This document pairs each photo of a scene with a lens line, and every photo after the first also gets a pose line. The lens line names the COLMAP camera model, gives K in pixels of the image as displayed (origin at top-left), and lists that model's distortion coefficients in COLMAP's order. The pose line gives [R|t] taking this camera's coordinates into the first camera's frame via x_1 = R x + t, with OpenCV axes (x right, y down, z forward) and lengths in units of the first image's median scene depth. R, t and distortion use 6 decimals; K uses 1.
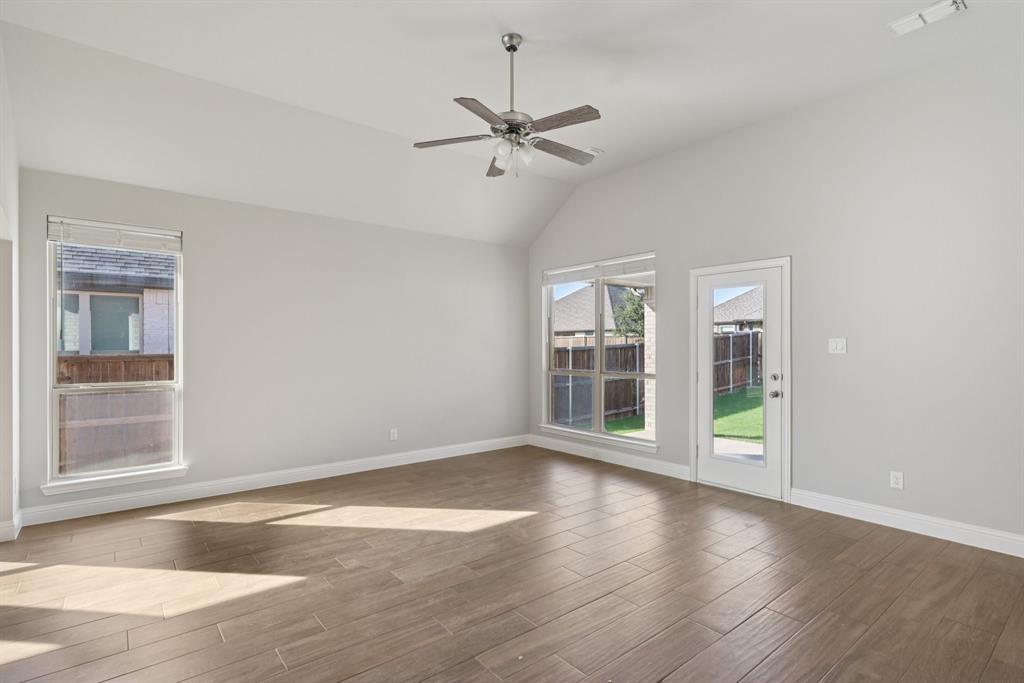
lens RADIAL K [[497.4, 0, 511.8], [0, 497.4, 353.5], [0, 0, 1]] dist [-0.023380, -0.000163]
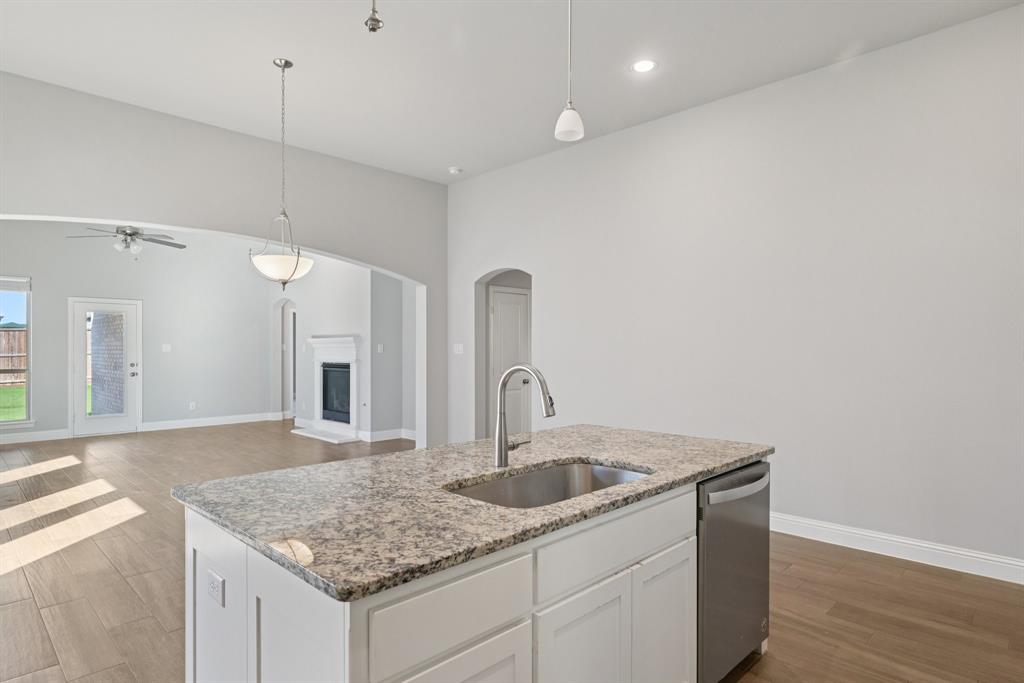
lens RADIAL K [[574.0, 0, 512.0], [0, 574.0, 341.5], [0, 0, 1]] dist [0.000138, -0.000556]
pose [[-0.109903, 0.012331, 0.993866, -1.498654], [0.014994, 0.999830, -0.010747, 0.004666], [-0.993829, 0.013721, -0.110069, -0.139008]]
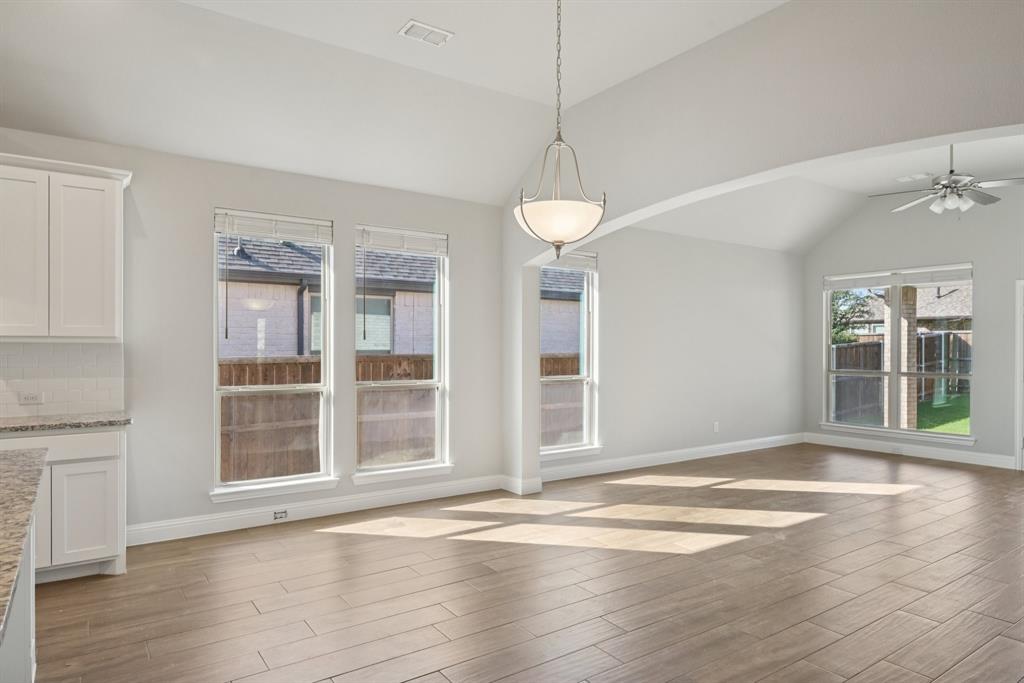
lens RADIAL K [[626.8, 0, 516.5], [0, 626.8, 344.7], [0, 0, 1]] dist [0.003915, -0.001871]
pose [[0.998162, 0.003032, -0.060526, -0.674397], [-0.004258, 0.999788, -0.020124, 0.010272], [0.060452, 0.020345, 0.997964, -0.481400]]
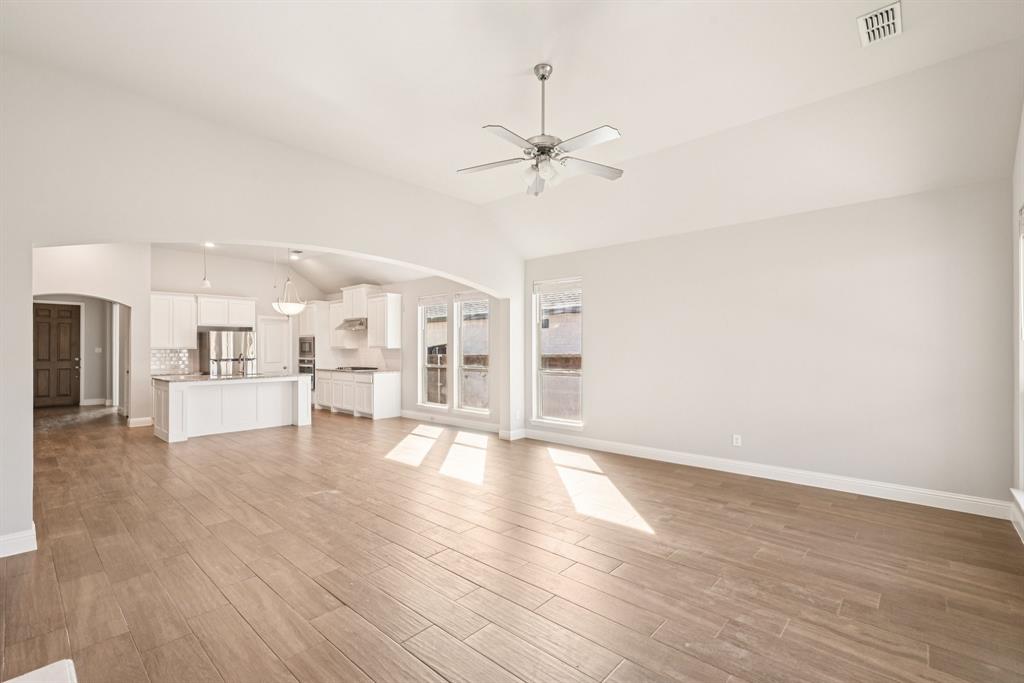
lens RADIAL K [[452.6, 0, 518.9], [0, 452.6, 353.0], [0, 0, 1]] dist [0.000091, -0.000078]
pose [[0.163883, 0.010415, -0.986425, 0.622461], [-0.011825, 0.999893, 0.008593, -0.008833], [0.986409, 0.010256, 0.163988, 0.496509]]
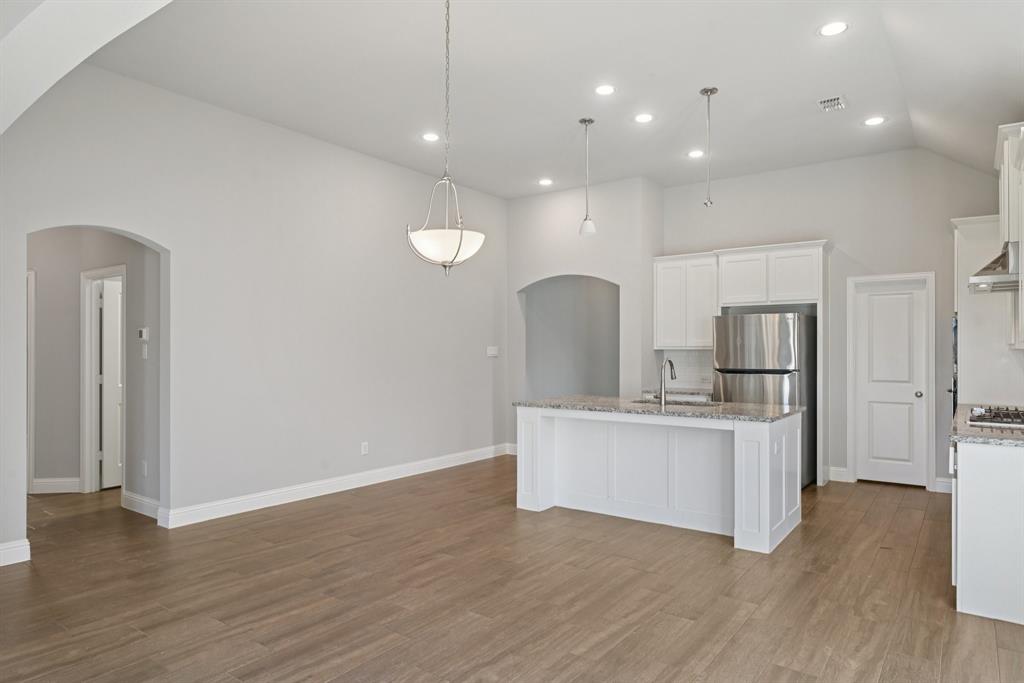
lens RADIAL K [[626.8, 0, 516.5], [0, 626.8, 344.7], [0, 0, 1]] dist [0.003915, -0.001871]
pose [[-0.965112, -0.001265, -0.261835, -0.568245], [-0.002755, 0.999982, 0.005322, -0.010364], [0.261824, 0.005858, -0.965098, 0.747485]]
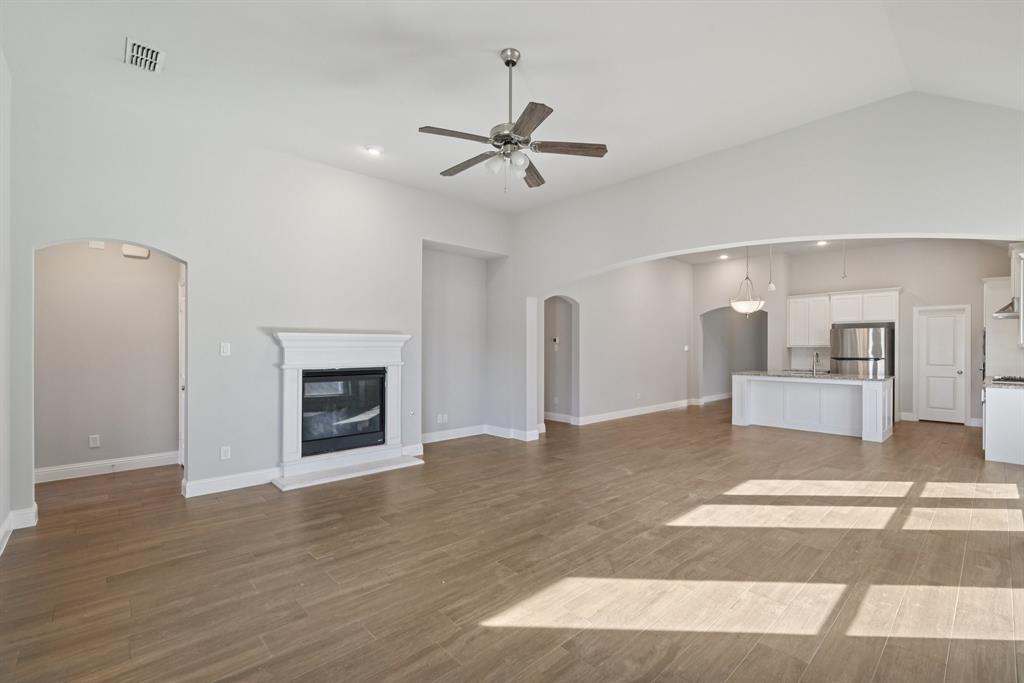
lens RADIAL K [[452.3, 0, 513.8], [0, 452.3, 344.5], [0, 0, 1]] dist [0.000892, 0.000300]
pose [[-0.997312, -0.000170, -0.073266, 0.040525], [-0.000868, 0.999954, 0.009506, -0.020353], [0.073261, 0.009544, -0.997267, 1.249042]]
